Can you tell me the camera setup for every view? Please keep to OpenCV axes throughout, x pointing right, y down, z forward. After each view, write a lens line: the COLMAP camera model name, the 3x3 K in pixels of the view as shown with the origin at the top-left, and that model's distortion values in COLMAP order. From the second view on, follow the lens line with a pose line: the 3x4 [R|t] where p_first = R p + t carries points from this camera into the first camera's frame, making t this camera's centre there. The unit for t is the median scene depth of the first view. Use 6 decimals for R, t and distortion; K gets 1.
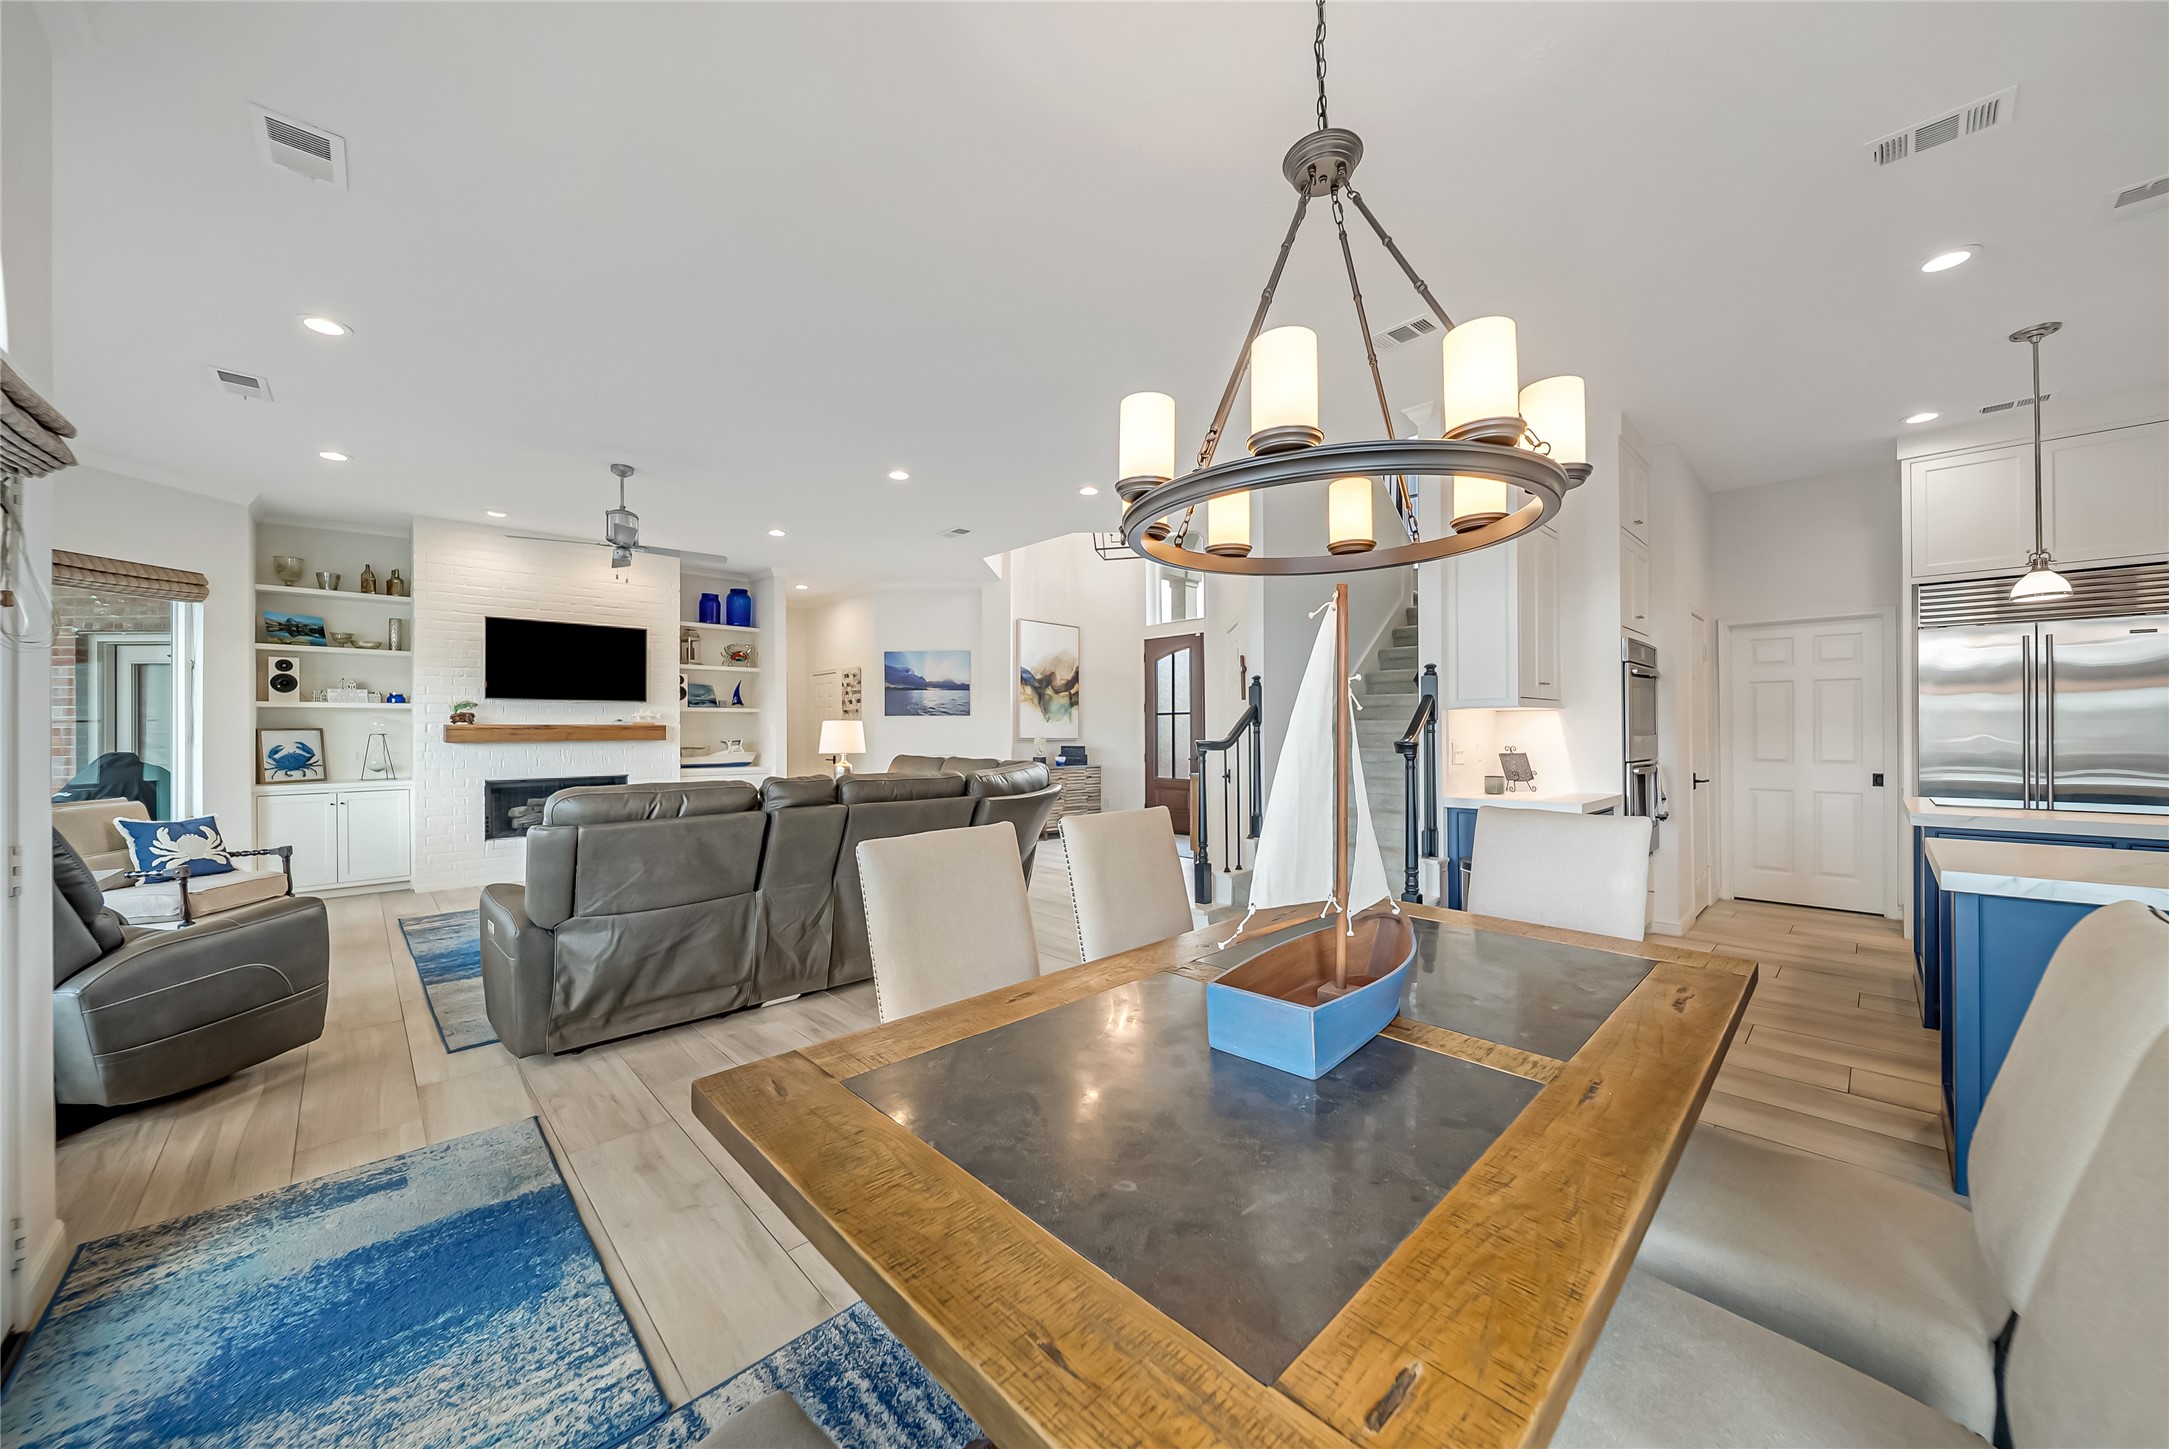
lens RADIAL K [[770.6, 0, 1092.7], [0, 770.6, 729.3], [0, 0, 1]] dist [0.000652, -0.004372]
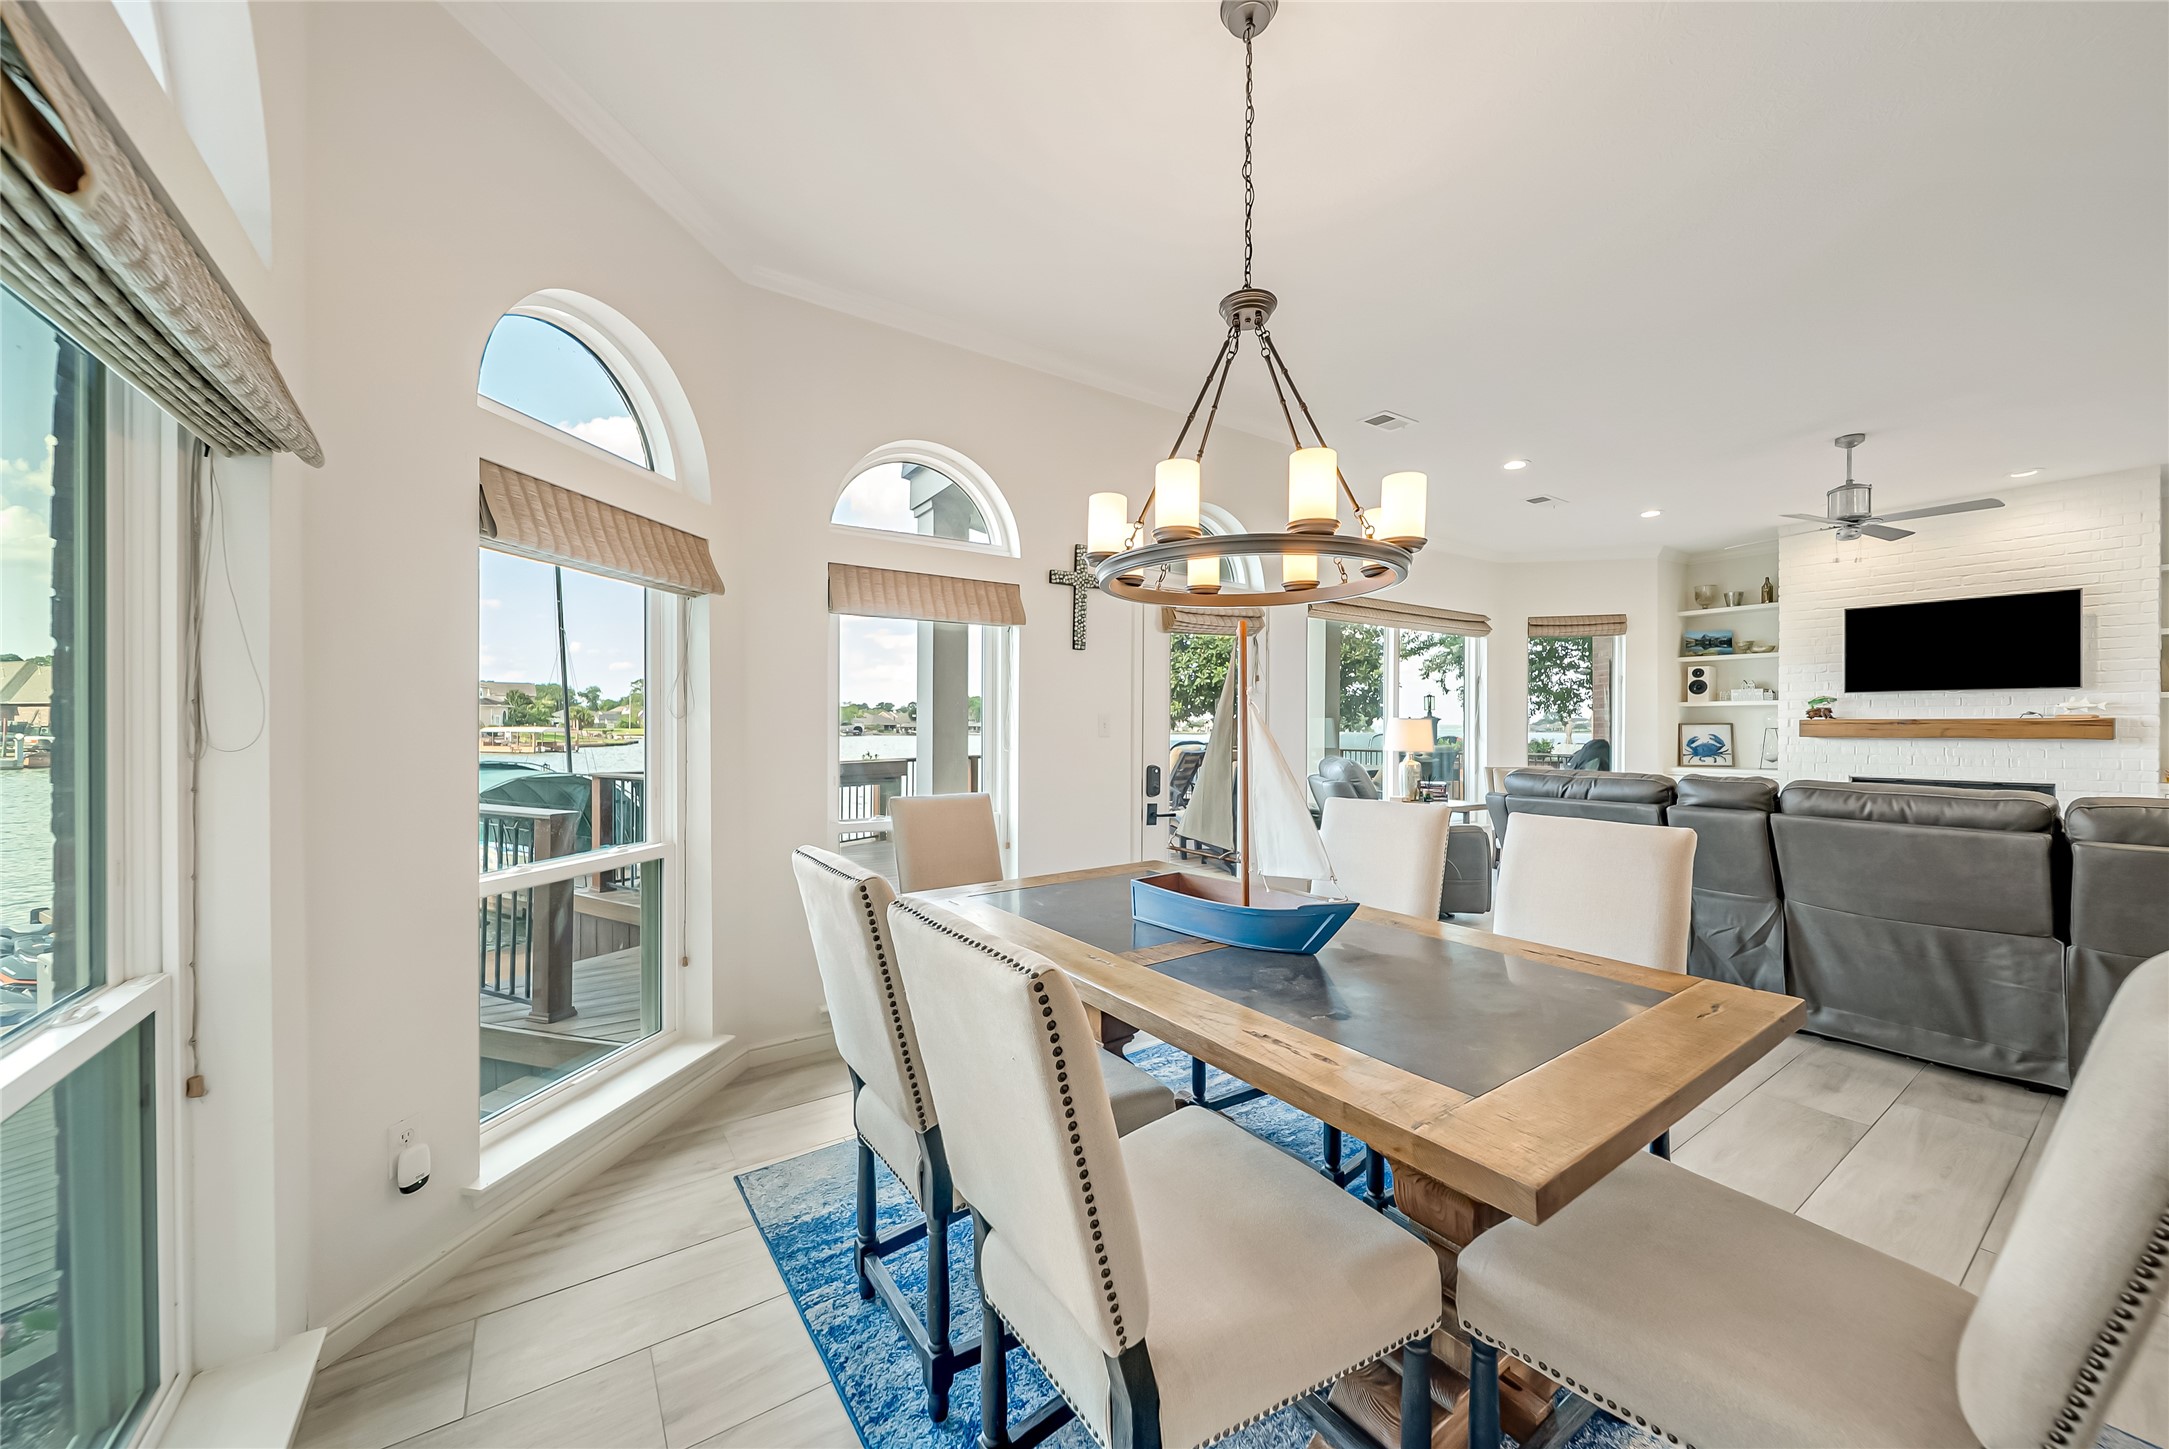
lens RADIAL K [[784.8, 0, 1078.5], [0, 784.8, 730.7], [0, 0, 1]] dist [0.001864, -0.000048]
pose [[-0.164592, 0.009887, -0.986312, 0.375573], [0.000890, 0.999951, 0.009875, -0.002361], [0.986361, 0.000748, -0.164593, 0.205636]]
